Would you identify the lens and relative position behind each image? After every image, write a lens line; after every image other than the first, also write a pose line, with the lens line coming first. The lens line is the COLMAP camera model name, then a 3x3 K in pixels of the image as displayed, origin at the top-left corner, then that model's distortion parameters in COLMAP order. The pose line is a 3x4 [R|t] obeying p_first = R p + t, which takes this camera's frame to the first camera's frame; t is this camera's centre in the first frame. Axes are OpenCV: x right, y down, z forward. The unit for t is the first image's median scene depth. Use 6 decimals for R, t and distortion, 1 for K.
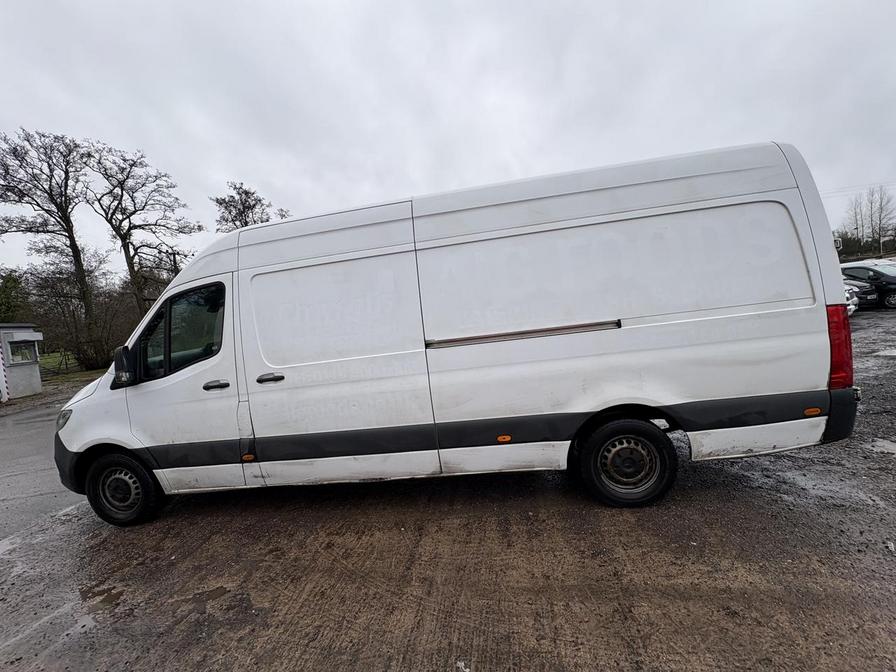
lens RADIAL K [[356.6, 0, 449.9], [0, 356.6, 333.8], [0, 0, 1]] dist [-0.000732, 0.000381]
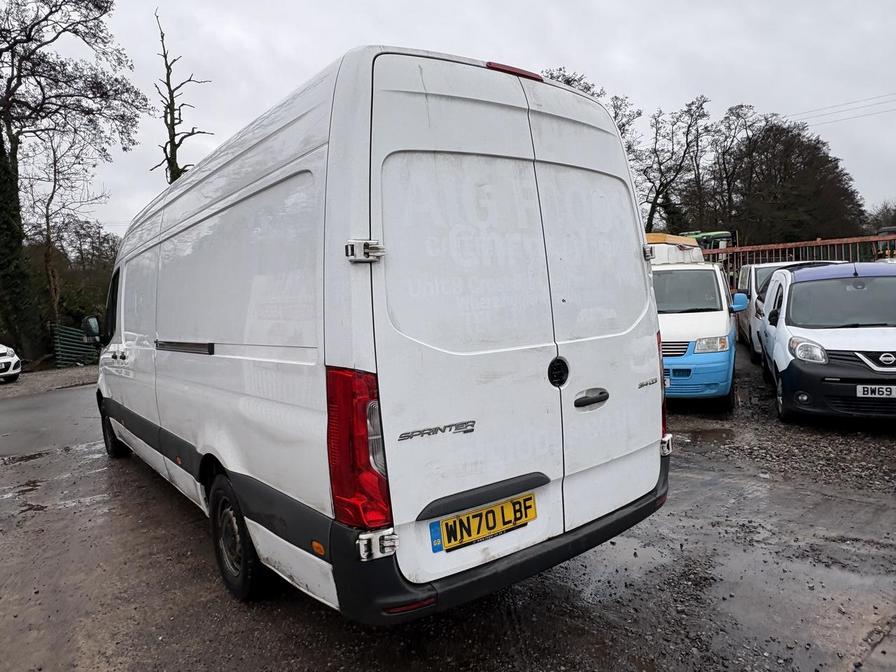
lens RADIAL K [[594.9, 0, 448.0], [0, 594.9, 336.0], [0, 0, 1]] dist [0.003118, -0.000962]
pose [[0.704395, 0.115549, -0.700340, 0.200537], [-0.063797, 0.992974, 0.099664, -0.025298], [0.706935, -0.025524, 0.706818, 0.053774]]
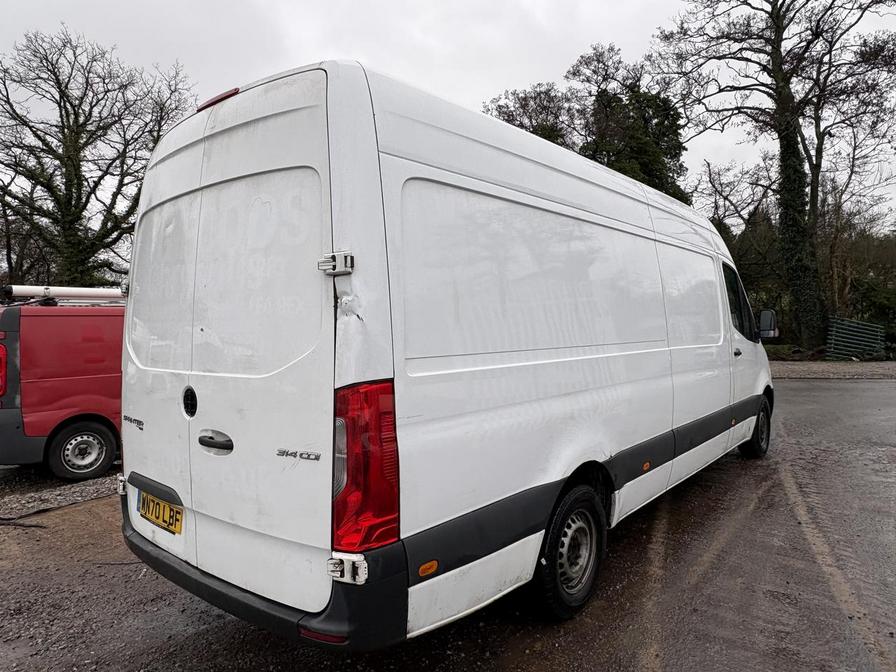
lens RADIAL K [[594.9, 0, 448.0], [0, 594.9, 336.0], [0, 0, 1]] dist [0.003118, -0.000962]
pose [[-0.536512, 0.142499, -0.831774, 0.202007], [0.032624, 0.988406, 0.148290, -0.036350], [0.843262, 0.052424, -0.534941, 0.260538]]
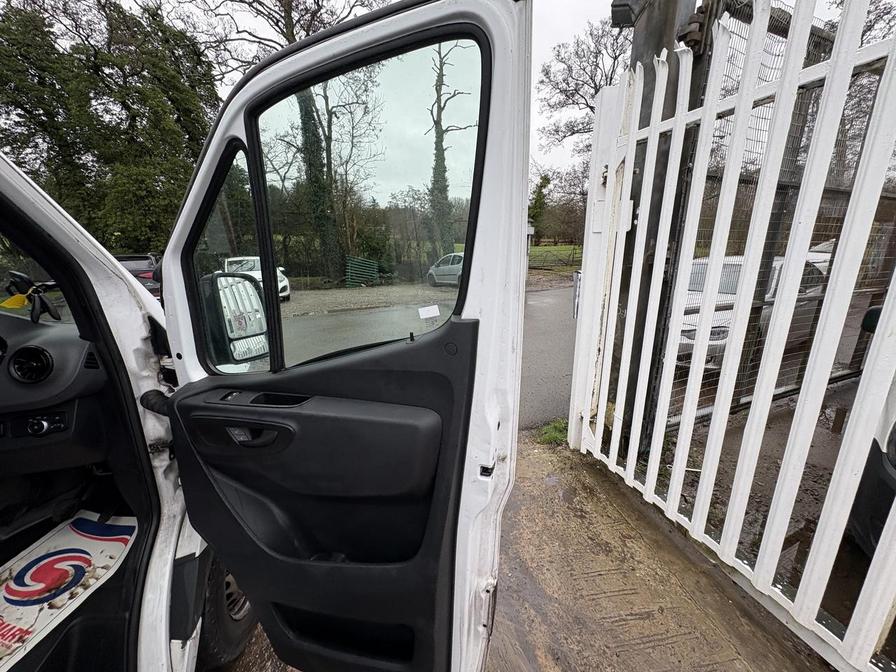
lens RADIAL K [[353.1, 0, 448.6], [0, 353.1, 339.7], [0, 0, 1]] dist [-0.000816, -0.000063]
pose [[0.274400, 0.341436, -0.898958, -0.061937], [-0.078362, 0.939672, 0.332980, -0.012244], [0.958418, -0.020925, 0.284601, 0.255509]]
